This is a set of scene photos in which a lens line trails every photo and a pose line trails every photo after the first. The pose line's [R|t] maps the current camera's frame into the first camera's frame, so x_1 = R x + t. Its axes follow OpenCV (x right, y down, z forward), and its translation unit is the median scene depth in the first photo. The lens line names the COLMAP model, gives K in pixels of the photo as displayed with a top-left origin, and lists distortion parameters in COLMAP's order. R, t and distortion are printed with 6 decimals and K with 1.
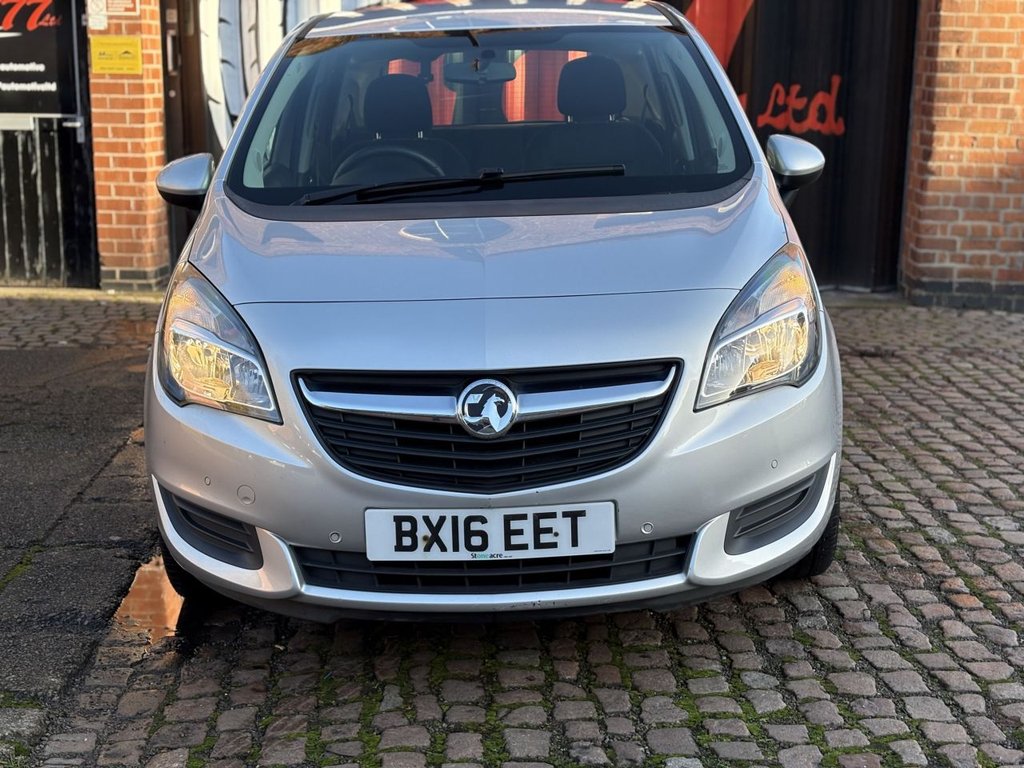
lens RADIAL K [[1513.5, 0, 507.1], [0, 1513.5, 389.0], [0, 0, 1]] dist [0.190779, -0.701602]
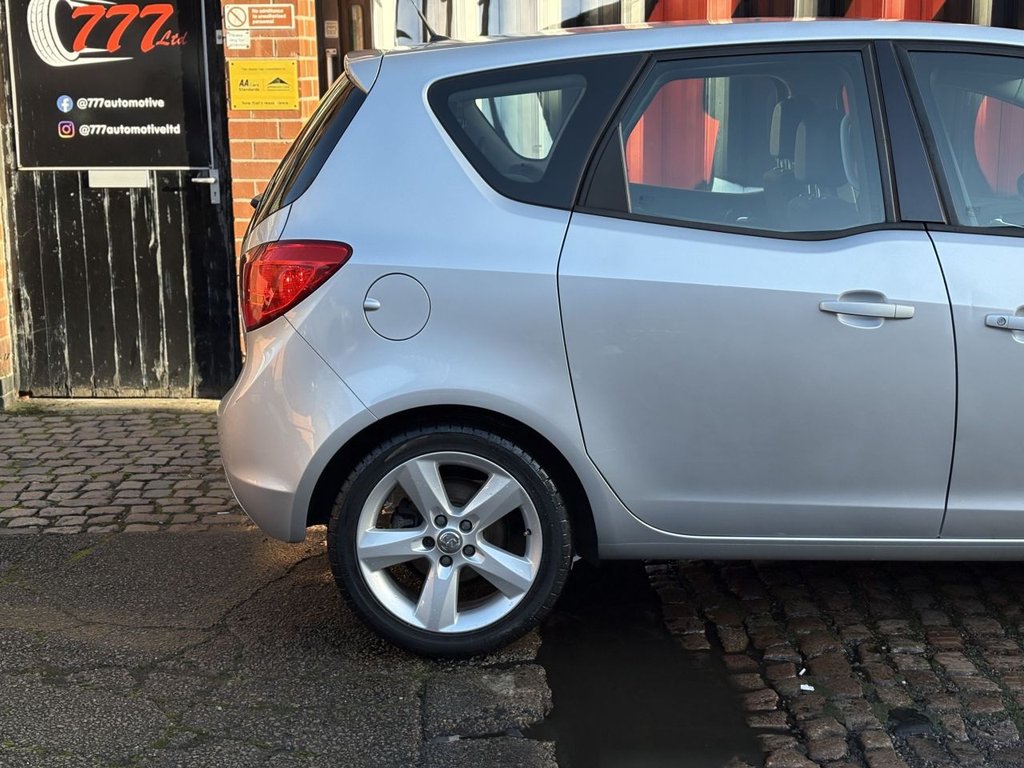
lens RADIAL K [[1523.3, 0, 509.4], [0, 1523.3, 385.6], [0, 0, 1]] dist [0.198506, -0.753840]
pose [[0.999548, -0.017467, -0.024487, -0.167143], [0.017393, 0.999844, -0.003220, -0.095479], [0.024539, 0.002793, 0.999695, 0.367999]]
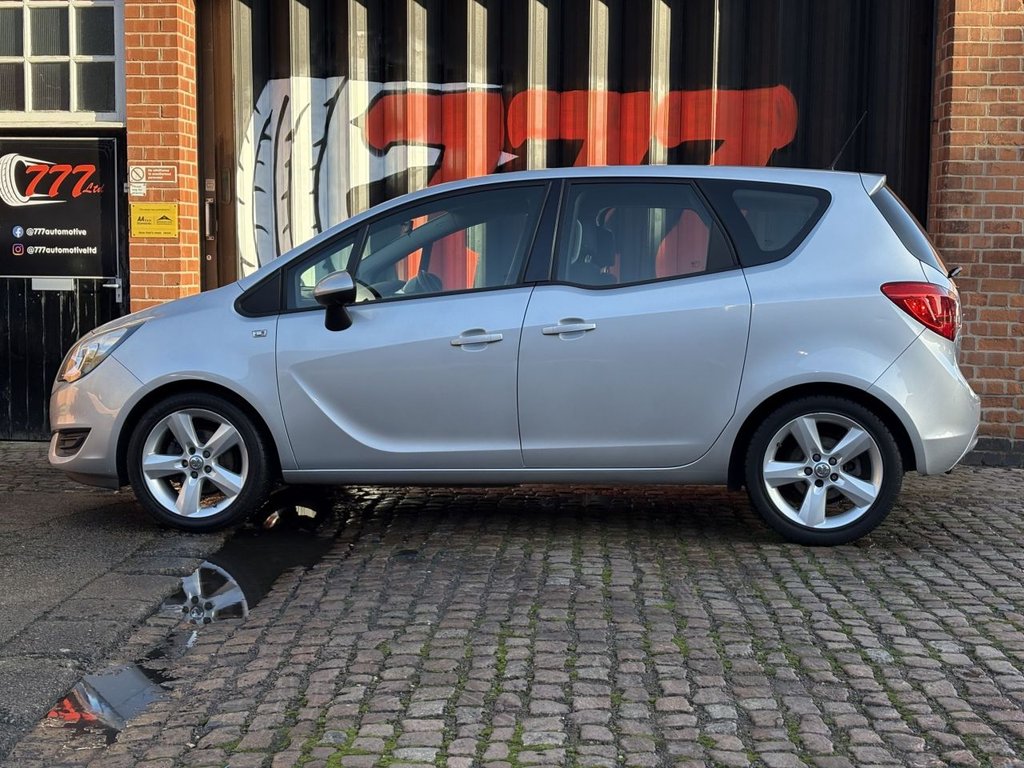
lens RADIAL K [[1513.5, 0, 507.1], [0, 1513.5, 389.0], [0, 0, 1]] dist [0.190779, -0.701602]
pose [[0.998336, 0.002607, -0.057607, 0.063926], [-0.009648, 0.992447, -0.122293, 0.030743], [0.056853, 0.122645, 0.990821, -0.012923]]
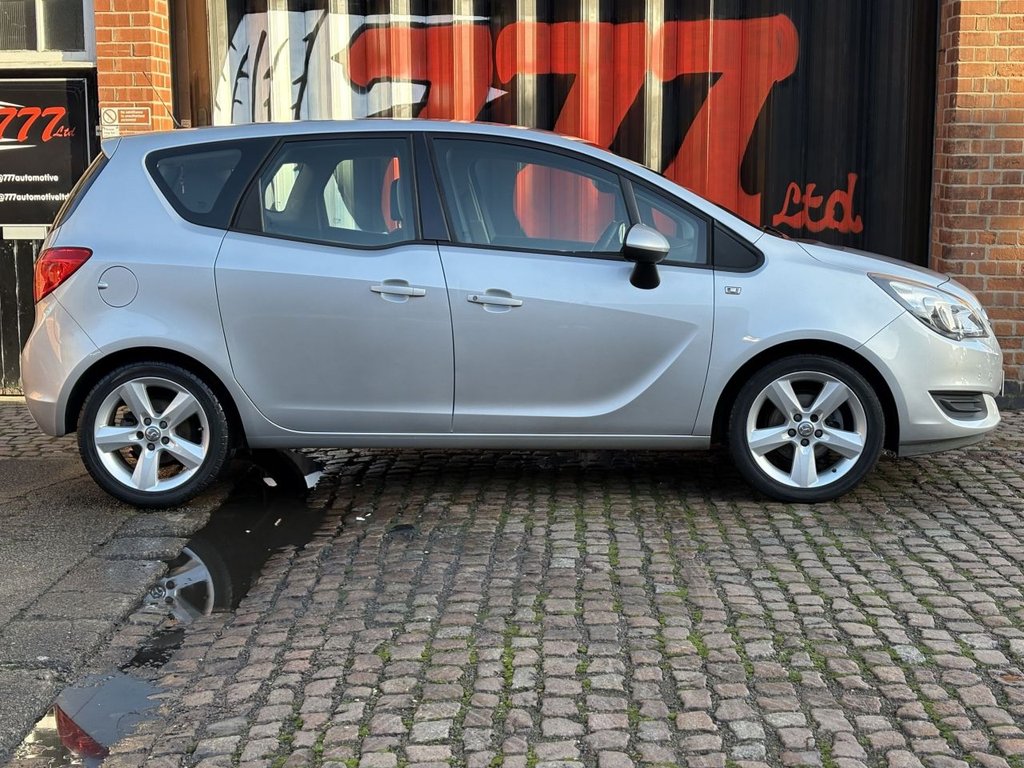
lens RADIAL K [[1513.5, 0, 507.1], [0, 1513.5, 389.0], [0, 0, 1]] dist [0.190779, -0.701602]
pose [[0.998809, -0.009157, -0.047919, 0.054306], [0.005944, 0.997751, -0.066761, -0.003435], [0.048423, 0.066396, 0.996618, 0.028263]]
